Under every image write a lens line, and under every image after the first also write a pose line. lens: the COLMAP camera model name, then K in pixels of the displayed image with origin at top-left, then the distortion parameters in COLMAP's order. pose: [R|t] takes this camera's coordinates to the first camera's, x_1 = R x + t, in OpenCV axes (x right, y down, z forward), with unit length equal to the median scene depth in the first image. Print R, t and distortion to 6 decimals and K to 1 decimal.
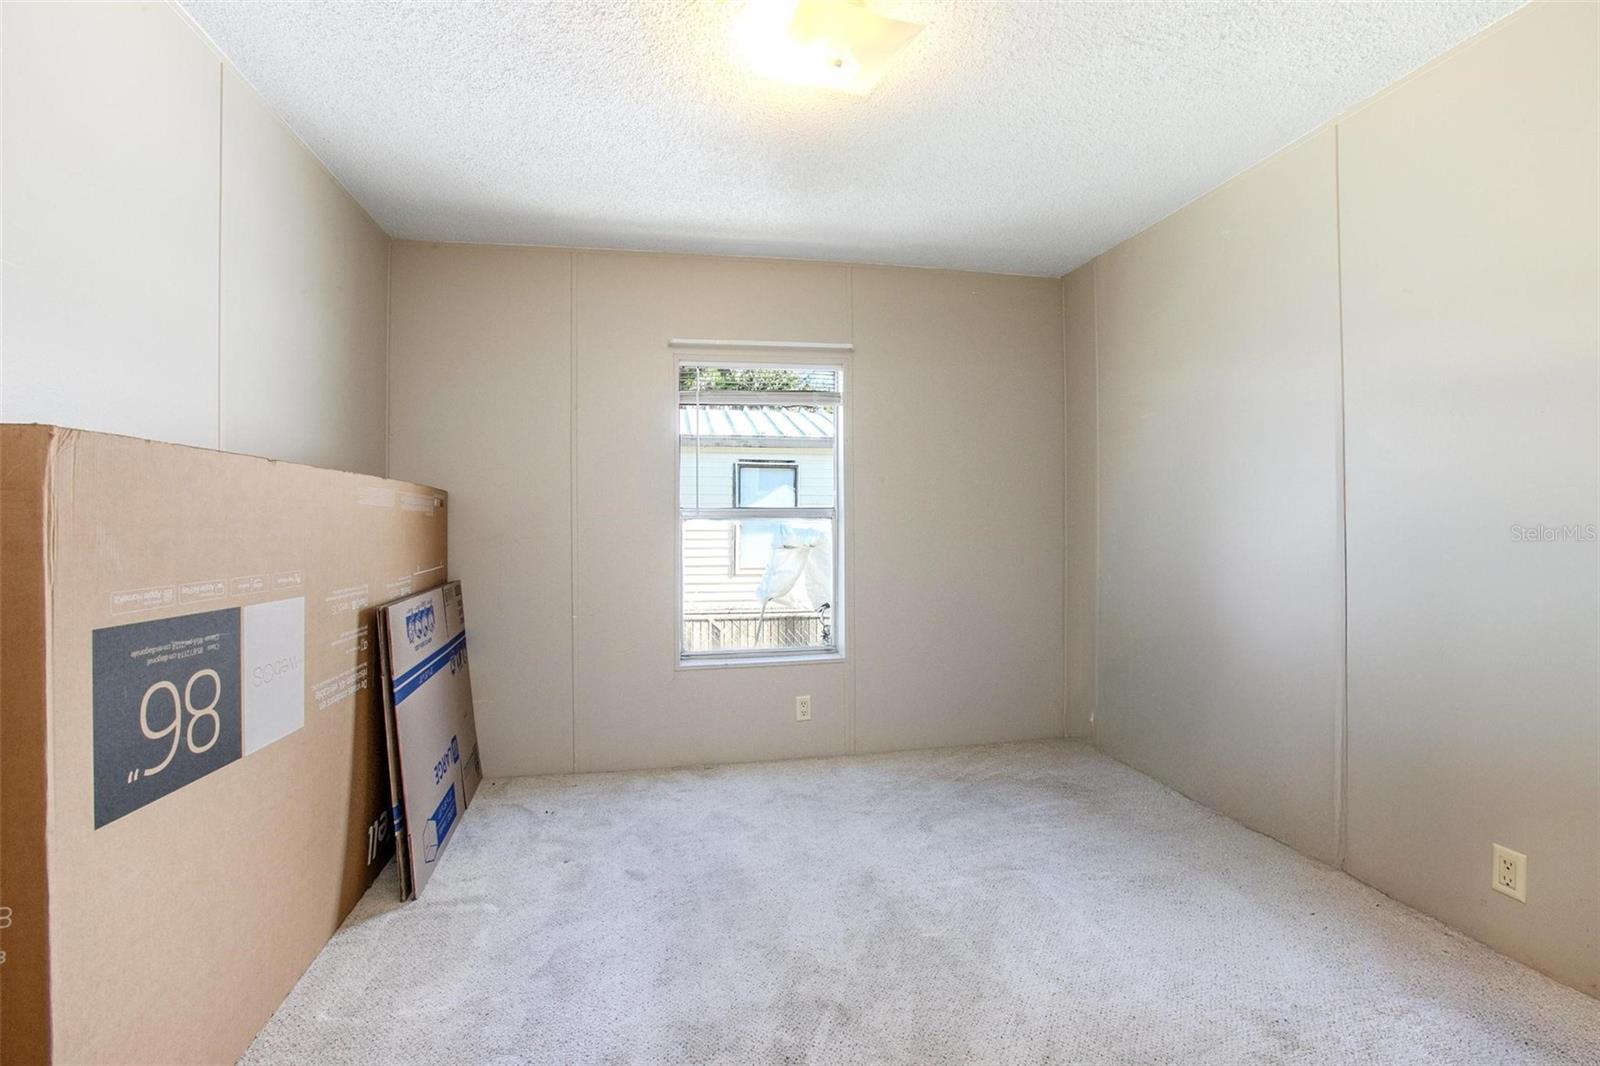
lens RADIAL K [[733.6, 0, 794.0], [0, 733.6, 522.6], [0, 0, 1]] dist [-0.079019, 0.031699]
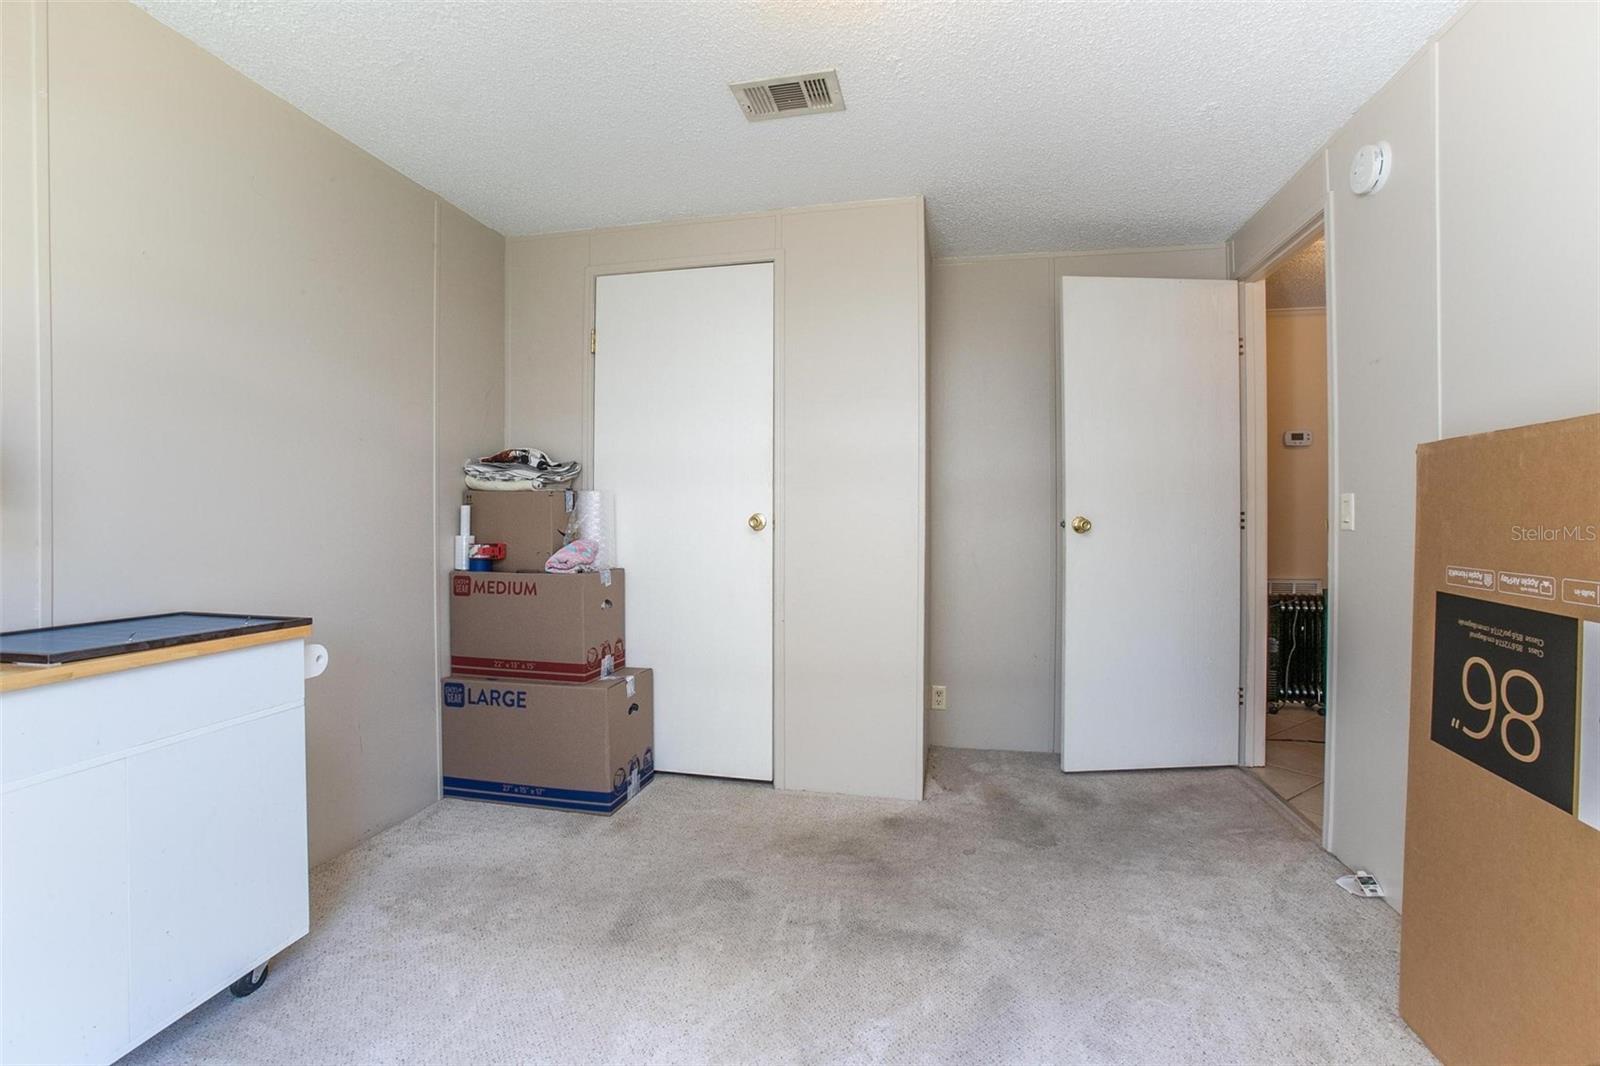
lens RADIAL K [[733.6, 0, 794.0], [0, 733.6, 522.6], [0, 0, 1]] dist [-0.079019, 0.031699]
pose [[-0.916570, 0.000502, 0.399874, -0.340481], [0.003052, 0.999979, 0.005741, 0.009526], [-0.399863, 0.006482, -0.916552, 2.223640]]
